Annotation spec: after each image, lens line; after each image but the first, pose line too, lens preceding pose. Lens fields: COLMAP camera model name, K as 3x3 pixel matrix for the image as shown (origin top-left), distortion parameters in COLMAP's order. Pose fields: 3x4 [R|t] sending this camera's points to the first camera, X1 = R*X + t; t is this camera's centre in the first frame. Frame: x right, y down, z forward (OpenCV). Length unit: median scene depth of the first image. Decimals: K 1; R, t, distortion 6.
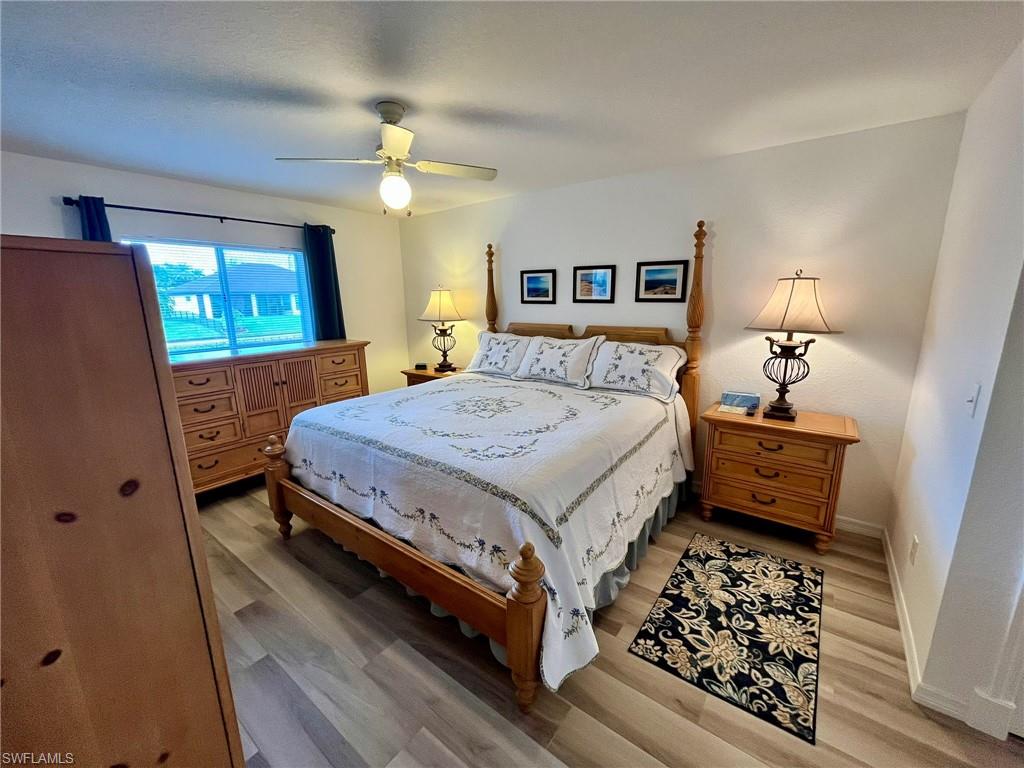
lens RADIAL K [[411.8, 0, 513.2], [0, 411.8, 384.4], [0, 0, 1]] dist [-0.002257, -0.000418]
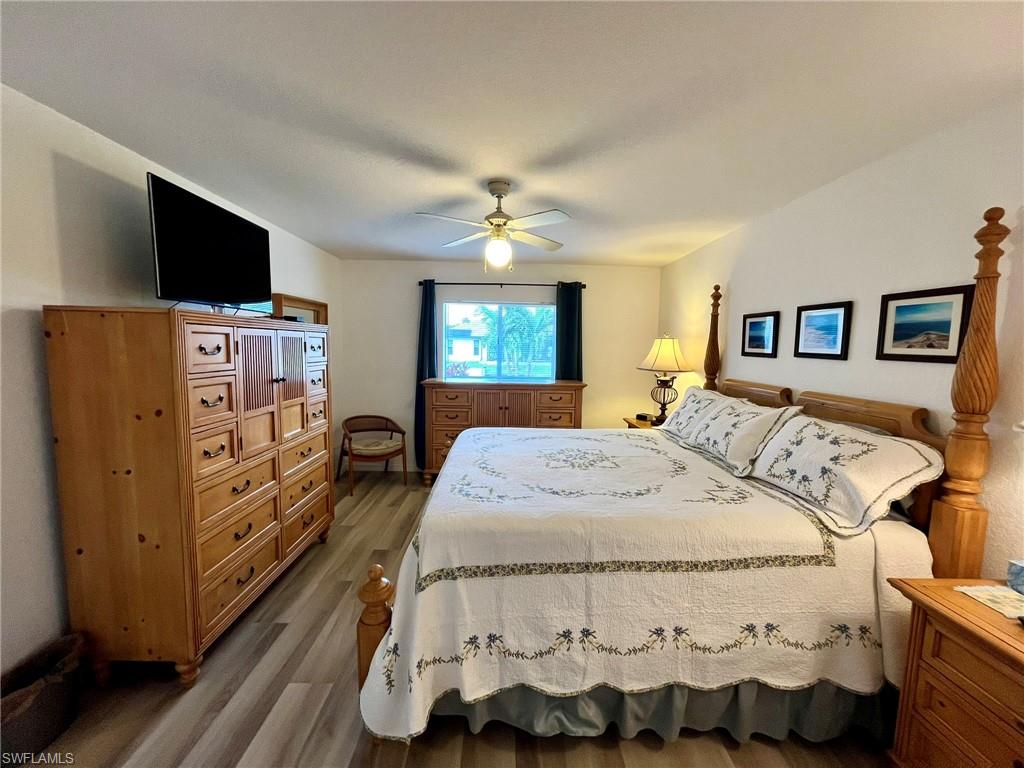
lens RADIAL K [[411.8, 0, 510.6], [0, 411.8, 384.4], [0, 0, 1]] dist [-0.002257, -0.000418]
pose [[0.616972, 0.099963, -0.780611, 0.457326], [-0.191413, 0.981175, -0.025640, -0.049371], [0.763353, 0.165238, 0.624491, 0.233956]]
